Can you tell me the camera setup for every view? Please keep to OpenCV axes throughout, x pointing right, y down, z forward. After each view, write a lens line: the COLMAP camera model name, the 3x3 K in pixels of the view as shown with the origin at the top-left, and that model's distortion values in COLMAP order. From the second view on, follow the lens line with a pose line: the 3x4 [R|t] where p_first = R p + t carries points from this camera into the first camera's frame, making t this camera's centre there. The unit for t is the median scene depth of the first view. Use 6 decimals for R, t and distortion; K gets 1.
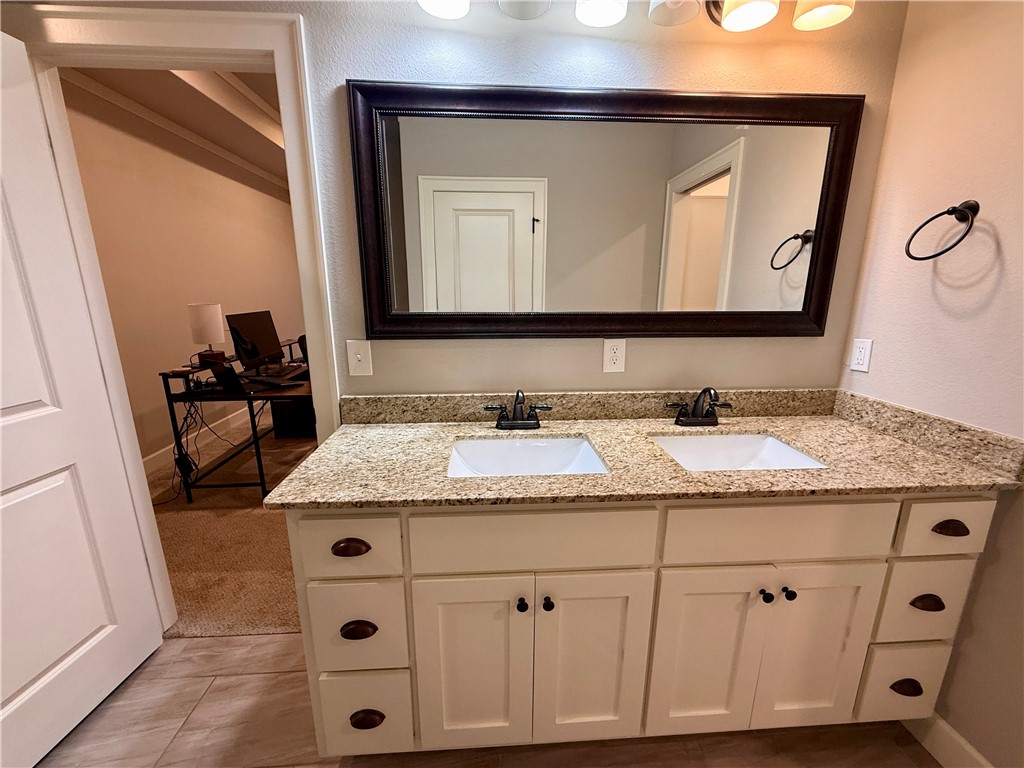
lens RADIAL K [[385.1, 0, 538.3], [0, 385.1, 381.5], [0, 0, 1]] dist [0.000149, -0.000193]
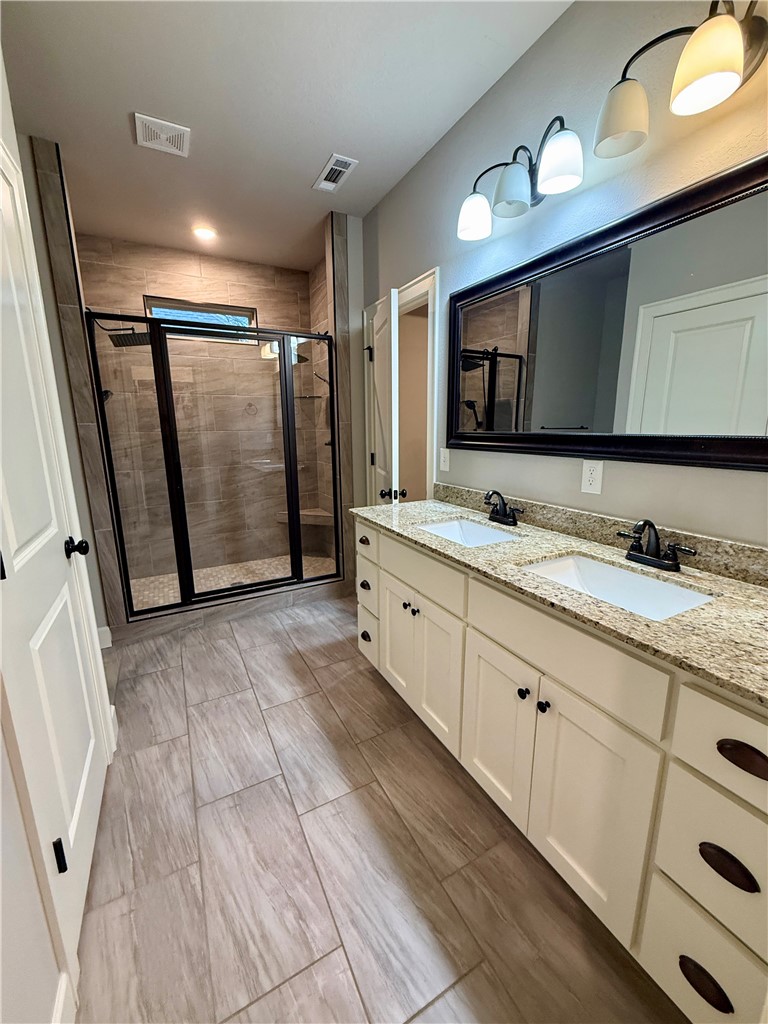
lens RADIAL K [[408.2, 0, 393.7], [0, 408.2, 510.6], [0, 0, 1]] dist [-0.002319, -0.000525]
pose [[0.436601, 0.182157, -0.881021, 0.968182], [-0.177001, 0.977540, 0.114398, -0.010797], [0.882072, 0.105995, 0.459037, 0.047969]]
